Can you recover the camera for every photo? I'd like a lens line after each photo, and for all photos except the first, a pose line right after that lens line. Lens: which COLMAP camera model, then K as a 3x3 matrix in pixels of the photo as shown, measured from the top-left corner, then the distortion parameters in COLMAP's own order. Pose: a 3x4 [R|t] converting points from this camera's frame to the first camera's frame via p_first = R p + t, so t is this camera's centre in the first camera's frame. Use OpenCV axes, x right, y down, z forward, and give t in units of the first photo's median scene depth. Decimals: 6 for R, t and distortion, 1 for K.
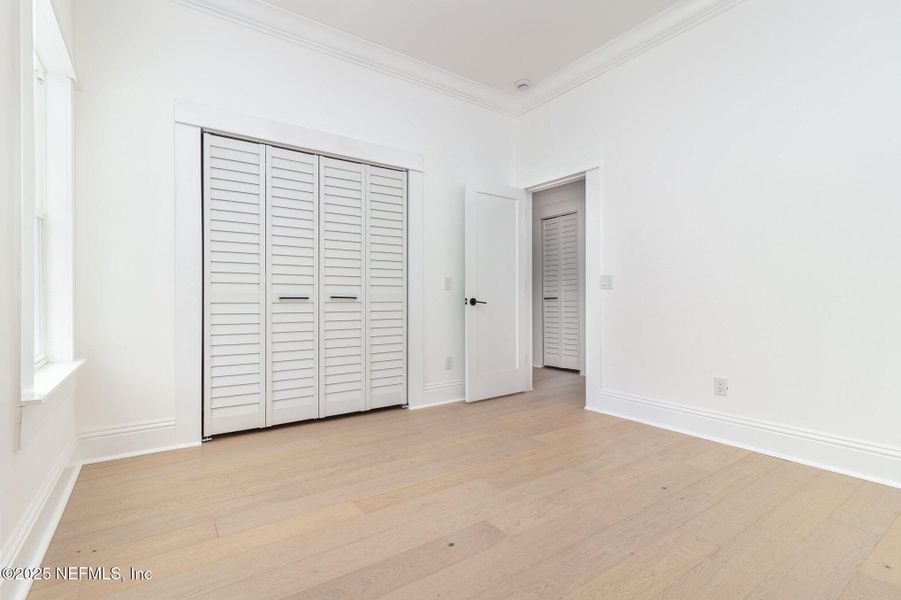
lens RADIAL K [[415.5, 0, 449.1], [0, 415.5, 289.7], [0, 0, 1]] dist [-0.000218, -0.000222]
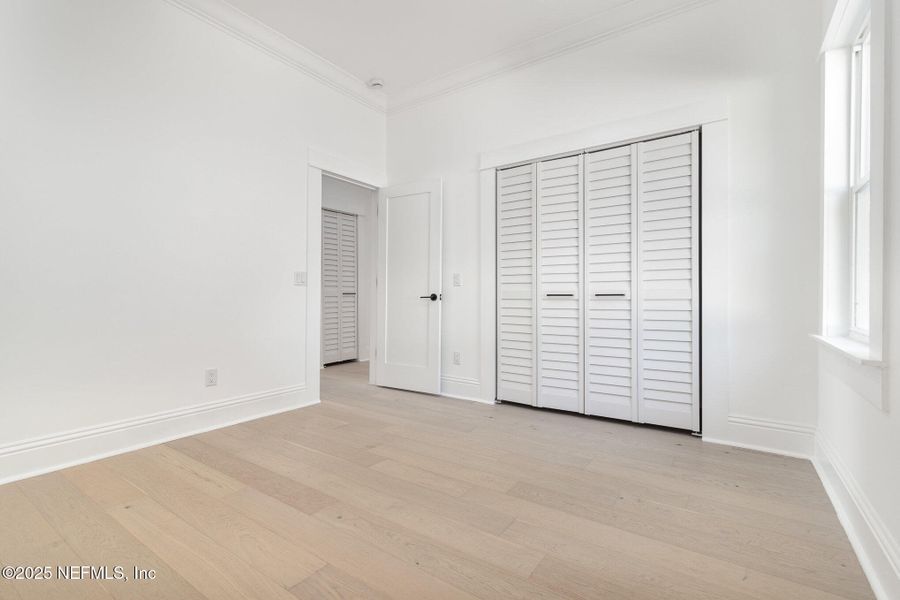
lens RADIAL K [[411.0, 0, 449.9], [0, 411.0, 297.9], [0, 0, 1]] dist [-0.000715, -0.000054]
pose [[0.347343, 0.002826, -0.937734, 0.591933], [0.019630, 0.999754, 0.010284, 0.011268], [0.937533, -0.021980, 0.347203, 0.401070]]
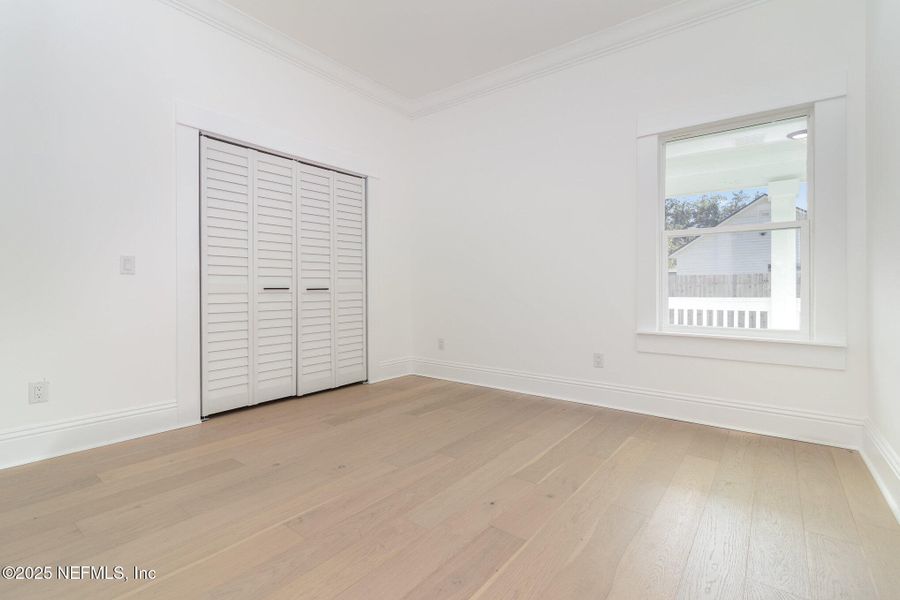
lens RADIAL K [[408.3, 0, 438.1], [0, 408.3, 289.4], [0, 0, 1]] dist [0.001854, 0.000349]
pose [[0.962255, 0.001067, 0.272148, -0.284607], [-0.006894, 0.999767, 0.020459, -0.004332], [-0.272063, -0.021563, 0.962038, -0.190730]]
